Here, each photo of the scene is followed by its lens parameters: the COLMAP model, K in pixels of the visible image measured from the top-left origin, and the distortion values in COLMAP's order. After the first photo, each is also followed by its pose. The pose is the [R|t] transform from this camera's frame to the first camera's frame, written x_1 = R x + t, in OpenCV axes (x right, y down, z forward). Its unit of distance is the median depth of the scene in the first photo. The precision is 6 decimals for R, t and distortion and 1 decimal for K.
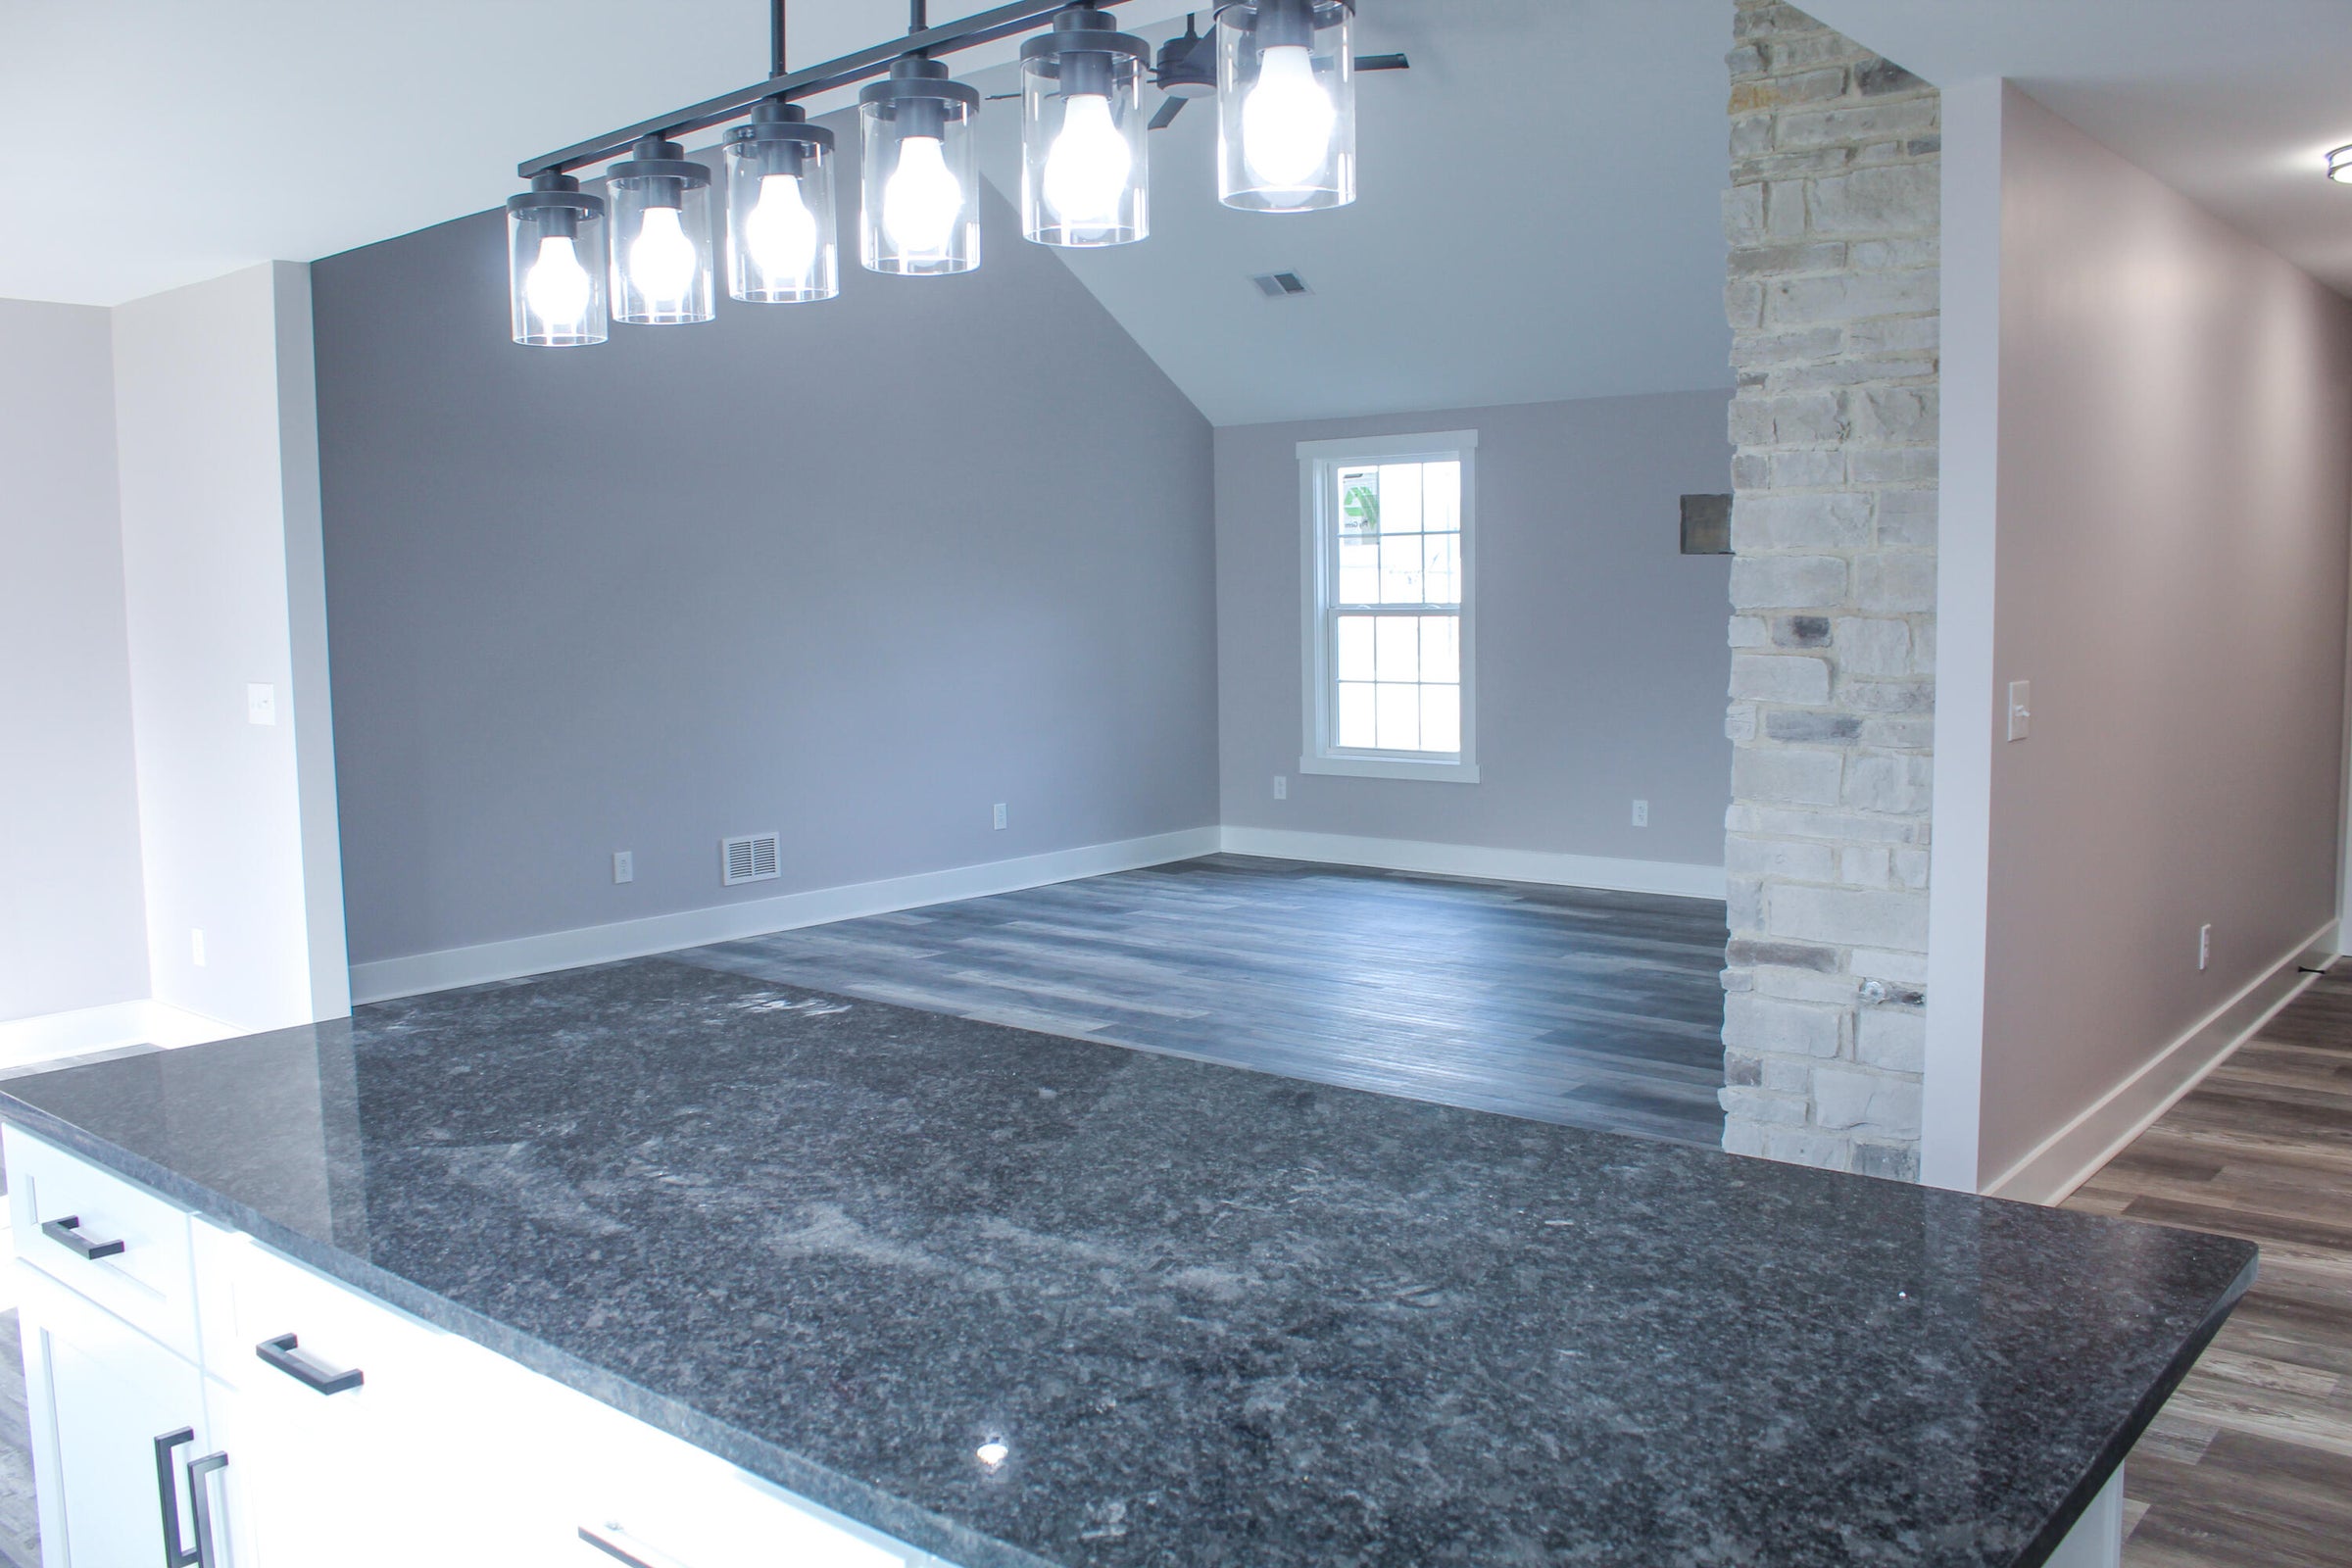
lens RADIAL K [[1971.5, 0, 1176.0], [0, 1971.5, 784.0], [0, 0, 1]] dist [-0.171521, 0.156402]
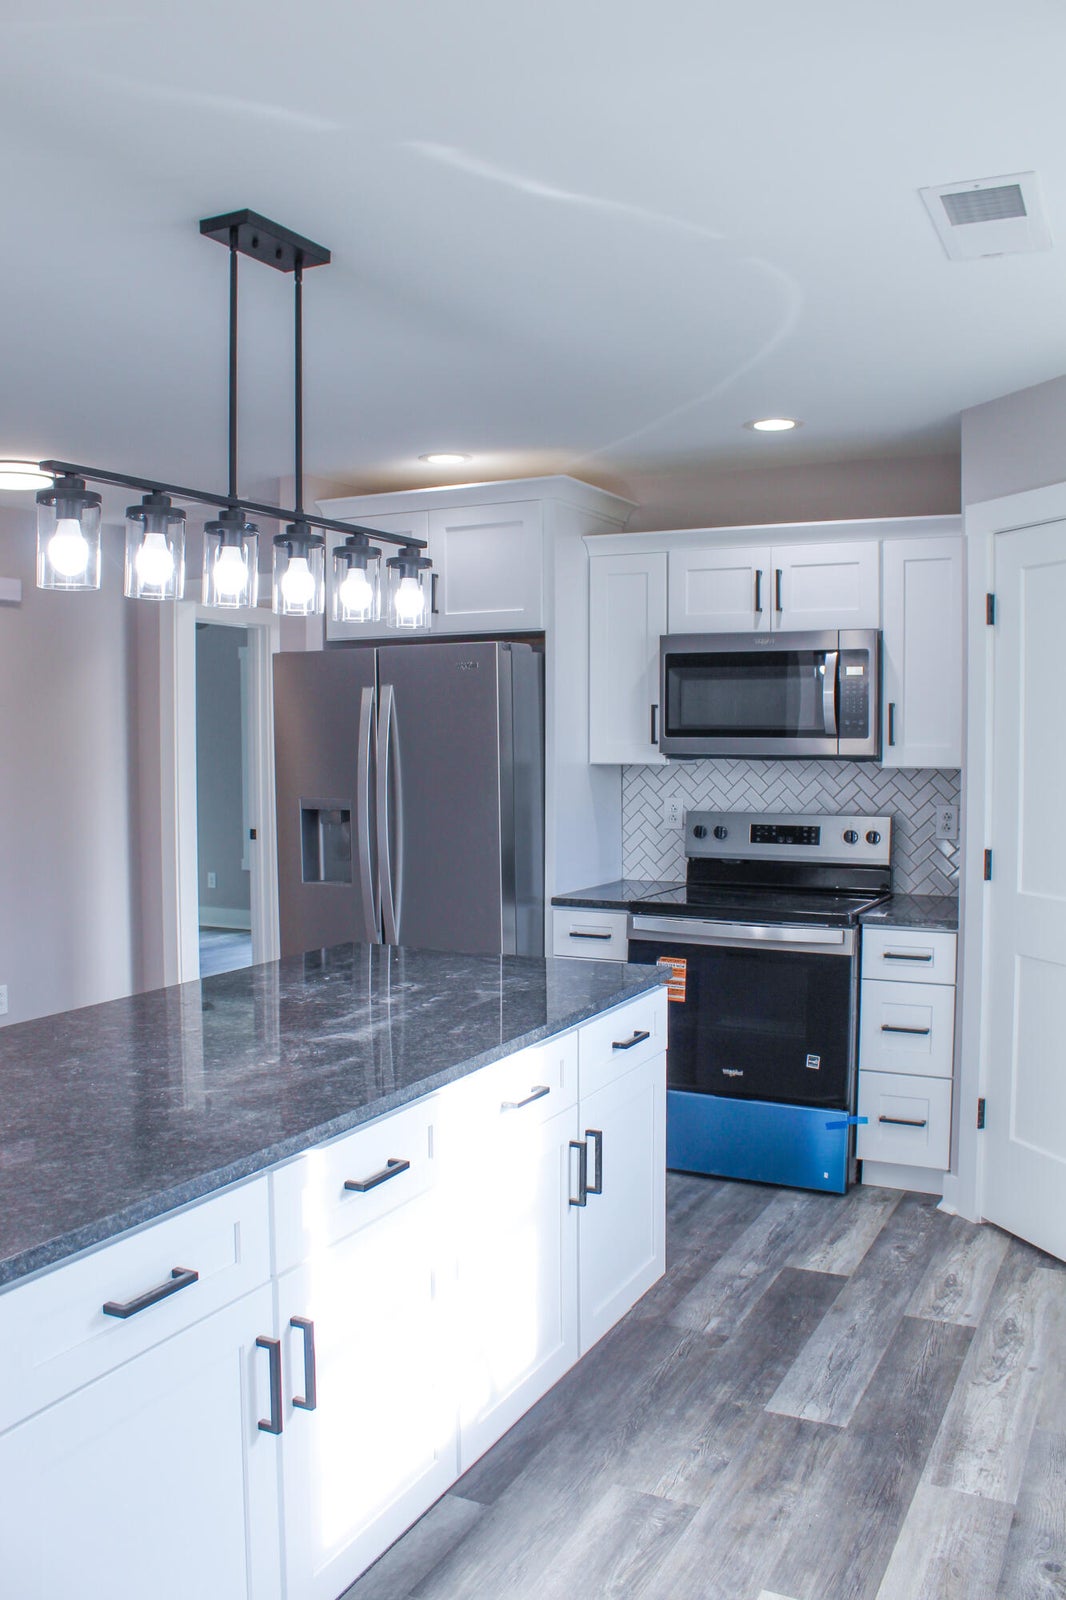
lens RADIAL K [[1371.3, 0, 533.0], [0, 1371.3, 800.0], [0, 0, 1]] dist [-0.168830, 0.164655]
pose [[-0.242203, -0.029022, 0.969791, -0.649764], [0.110952, 0.992167, 0.057402, -0.039757], [-0.963861, 0.121503, -0.237086, 0.420903]]
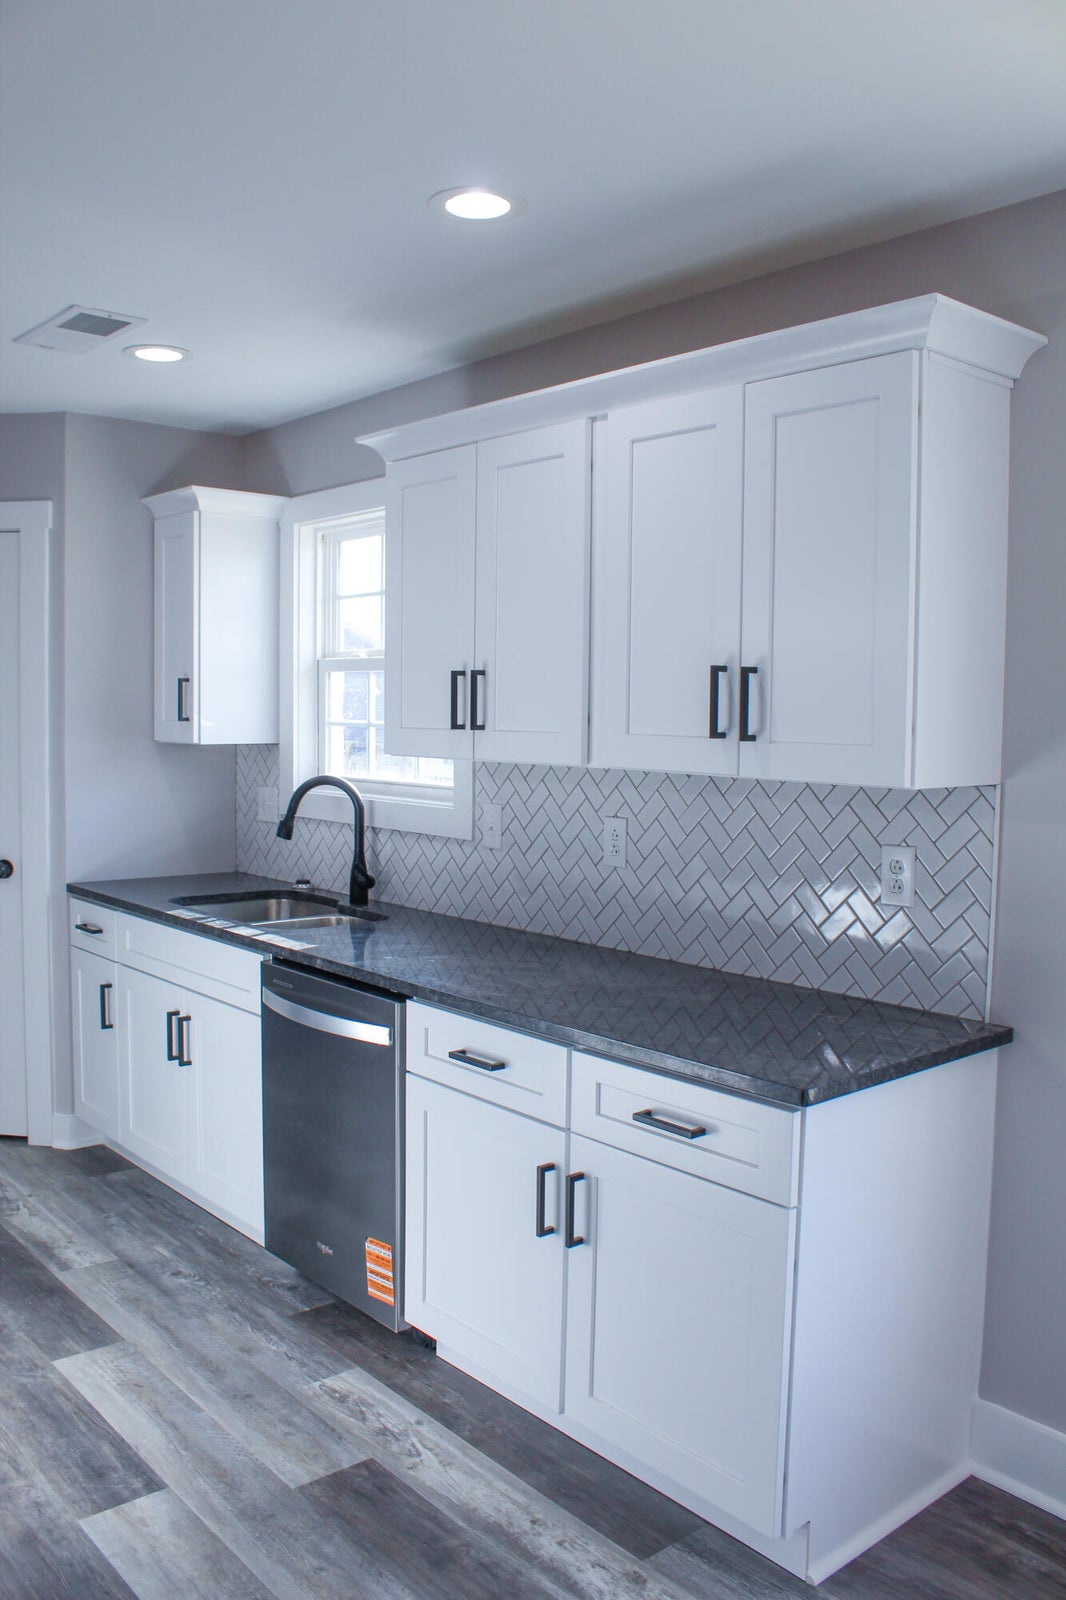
lens RADIAL K [[1341.1, 0, 522.4], [0, 1341.1, 800.2], [0, 0, 1]] dist [-0.171521, 0.156402]
pose [[-0.987017, -0.003533, 0.160576, -0.530085], [0.023097, 0.986244, 0.163674, -0.076052], [-0.158945, 0.165258, -0.973358, 0.783939]]
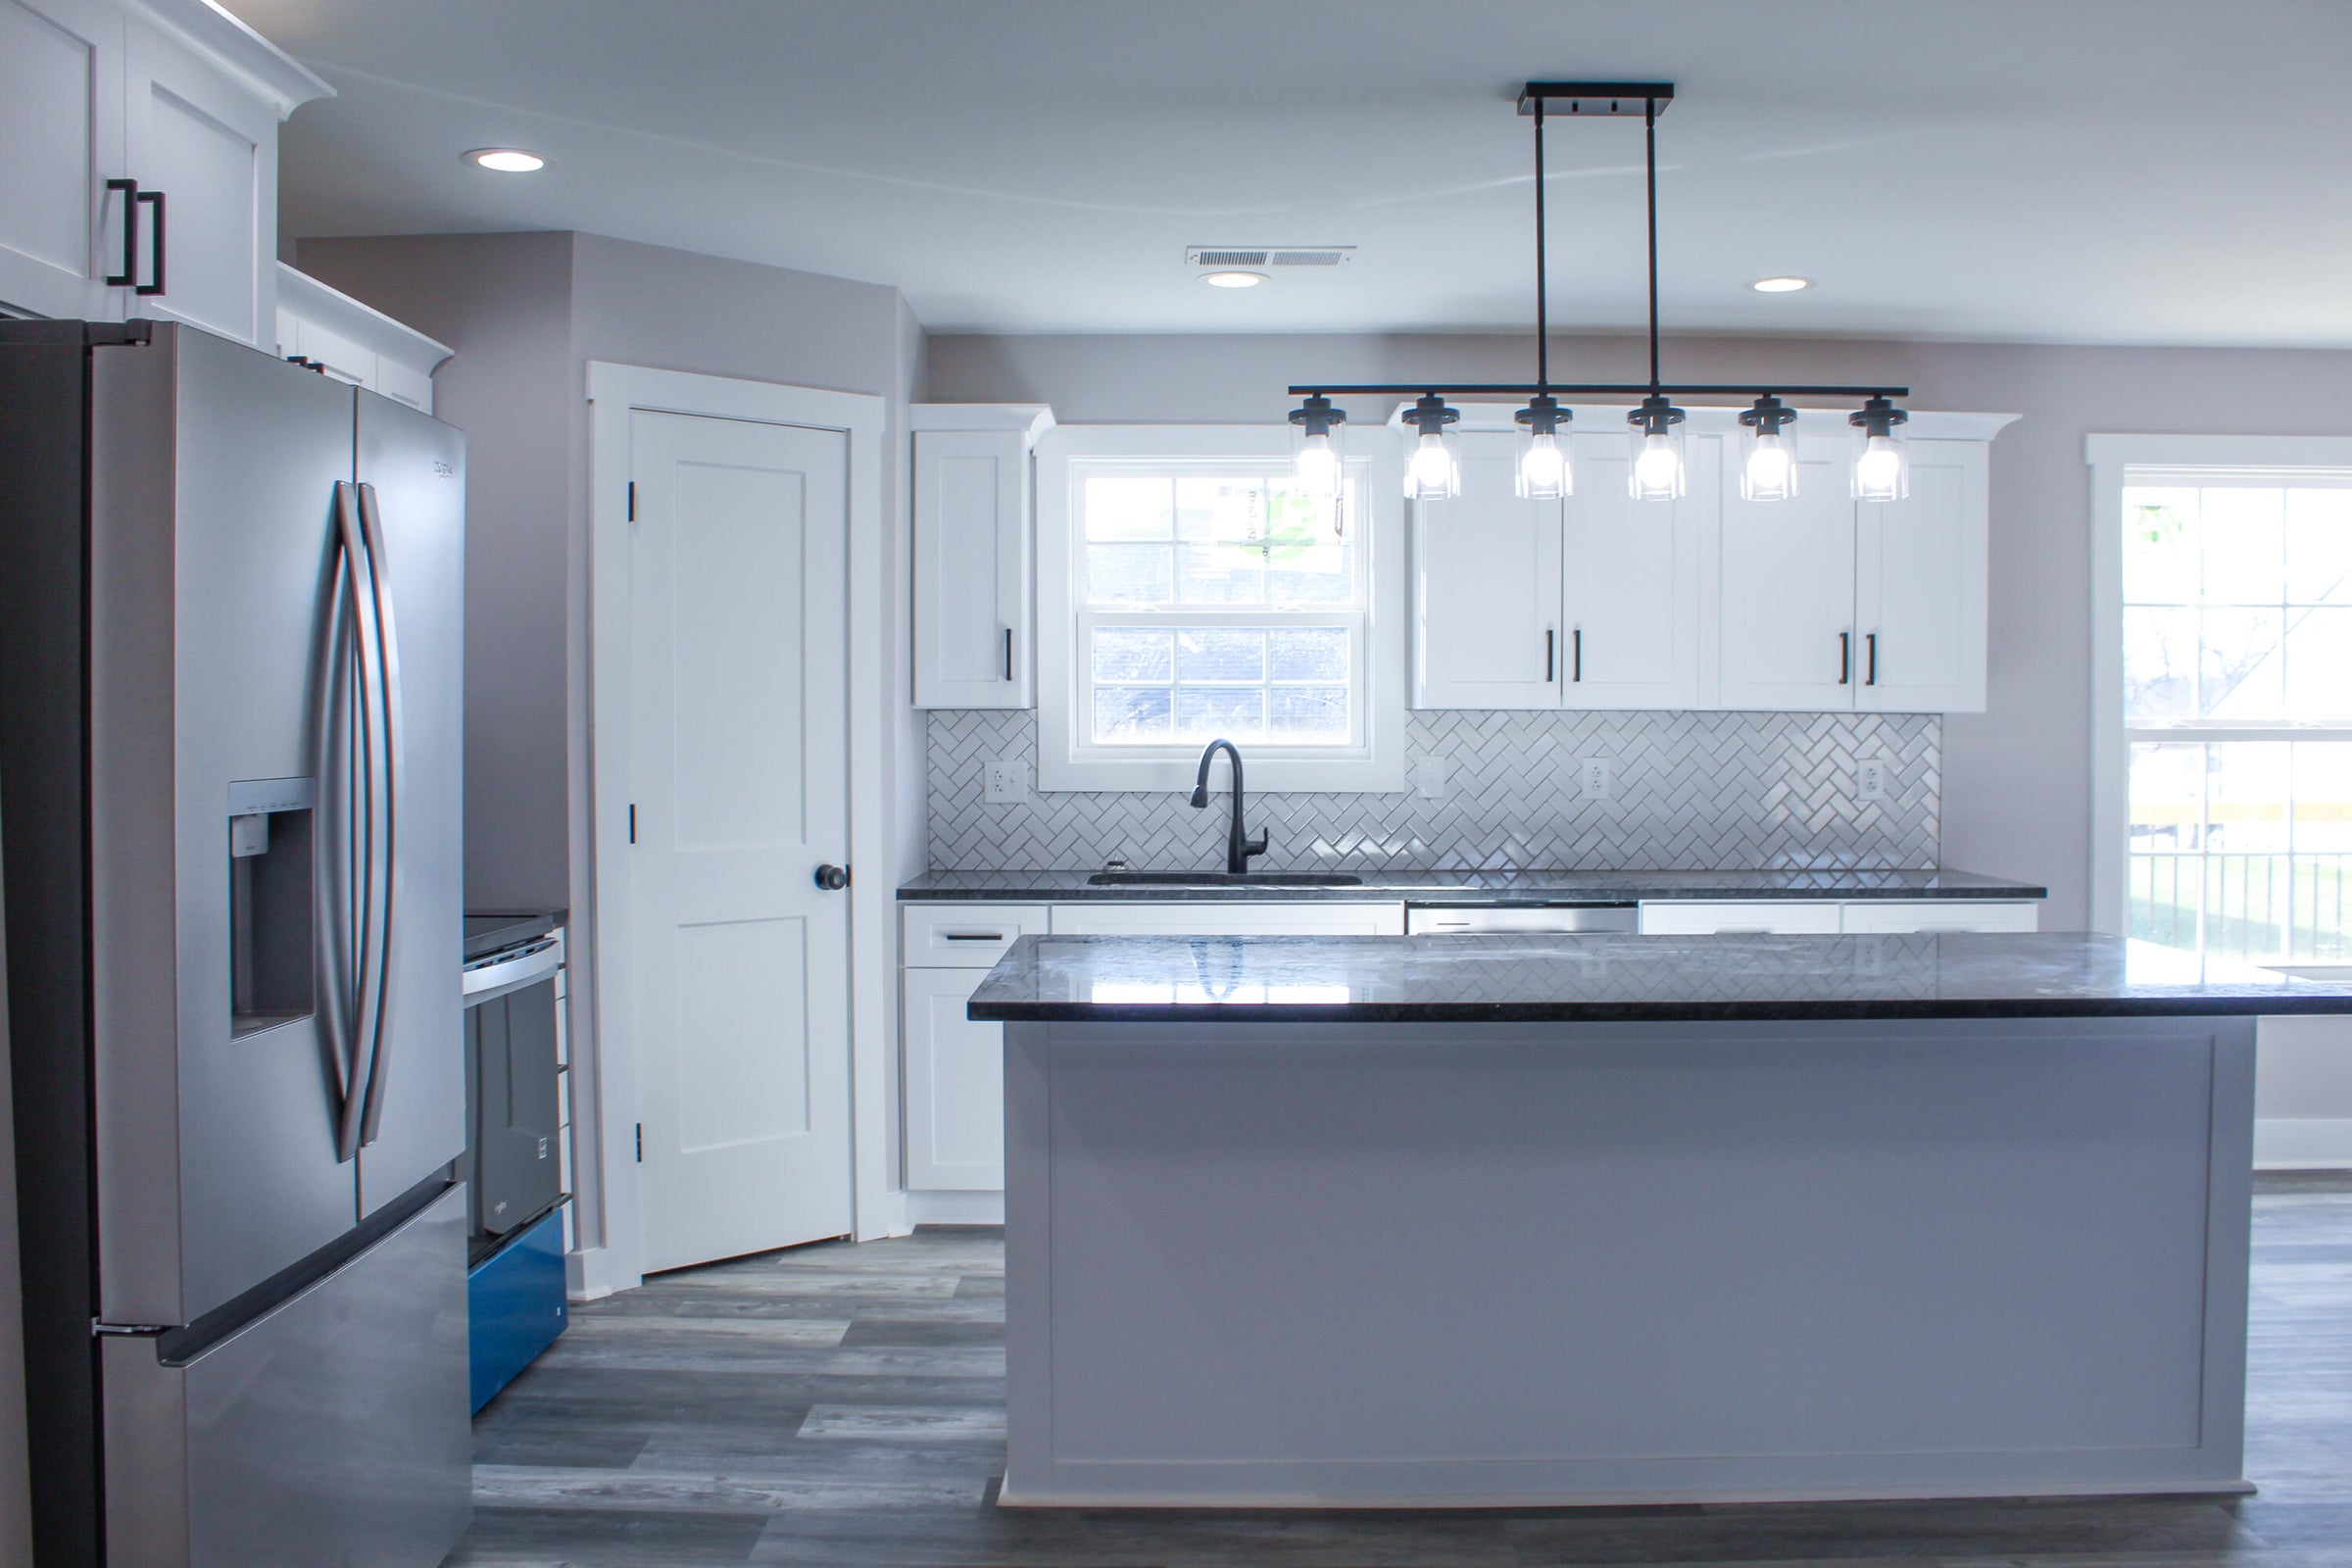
lens RADIAL K [[2015.8, 0, 1171.1], [0, 2015.8, 786.1], [0, 0, 1]] dist [-0.168830, 0.164655]
pose [[-0.767257, 0.040434, -0.640064, 0.522969], [-0.050102, 0.991182, 0.122673, -0.072064], [0.639380, 0.126190, -0.758465, 0.866066]]
